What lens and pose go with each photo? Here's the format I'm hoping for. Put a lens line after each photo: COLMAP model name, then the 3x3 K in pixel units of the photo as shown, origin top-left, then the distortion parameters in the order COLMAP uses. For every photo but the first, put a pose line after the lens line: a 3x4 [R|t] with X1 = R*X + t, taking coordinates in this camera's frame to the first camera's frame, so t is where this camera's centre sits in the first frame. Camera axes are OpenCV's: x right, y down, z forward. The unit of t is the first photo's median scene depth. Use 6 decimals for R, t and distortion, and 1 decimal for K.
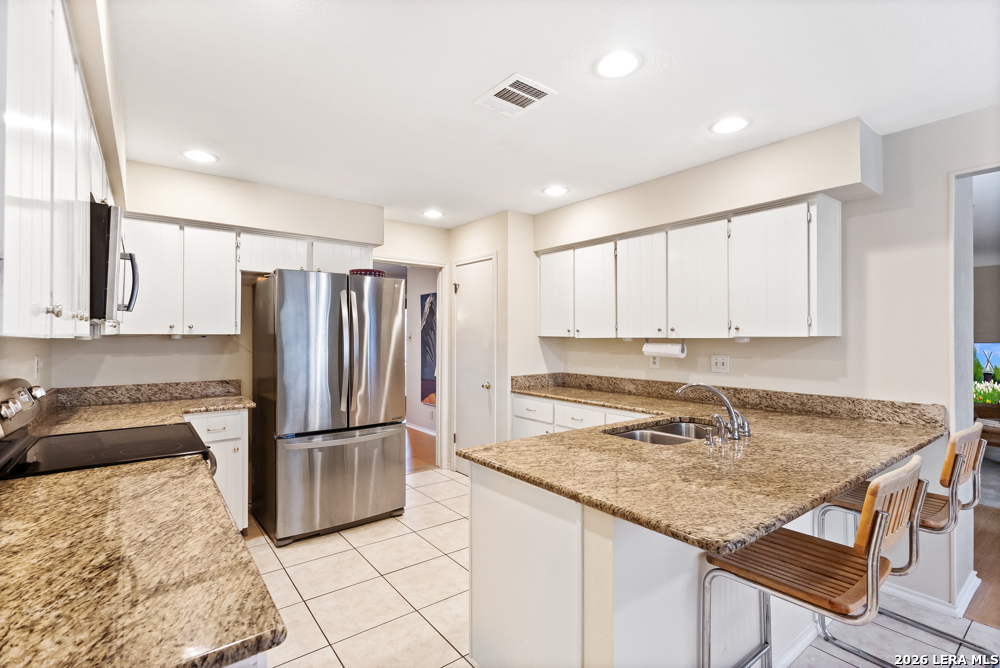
lens RADIAL K [[463.8, 0, 498.1], [0, 463.8, 334.8], [0, 0, 1]] dist [0.000074, 0.000163]
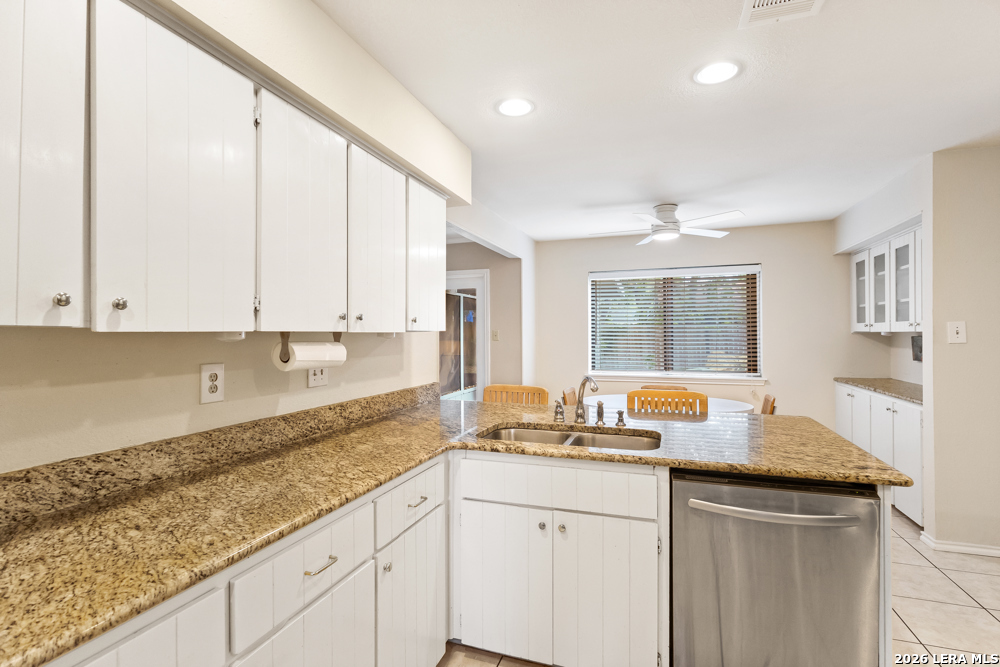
lens RADIAL K [[463.8, 0, 499.5], [0, 463.8, 334.1], [0, 0, 1]] dist [0.000074, 0.000163]
pose [[-0.542609, -0.001602, 0.839984, -0.184661], [-0.005931, 0.999981, -0.001925, 0.008266], [-0.839964, -0.006026, -0.542608, 1.041909]]
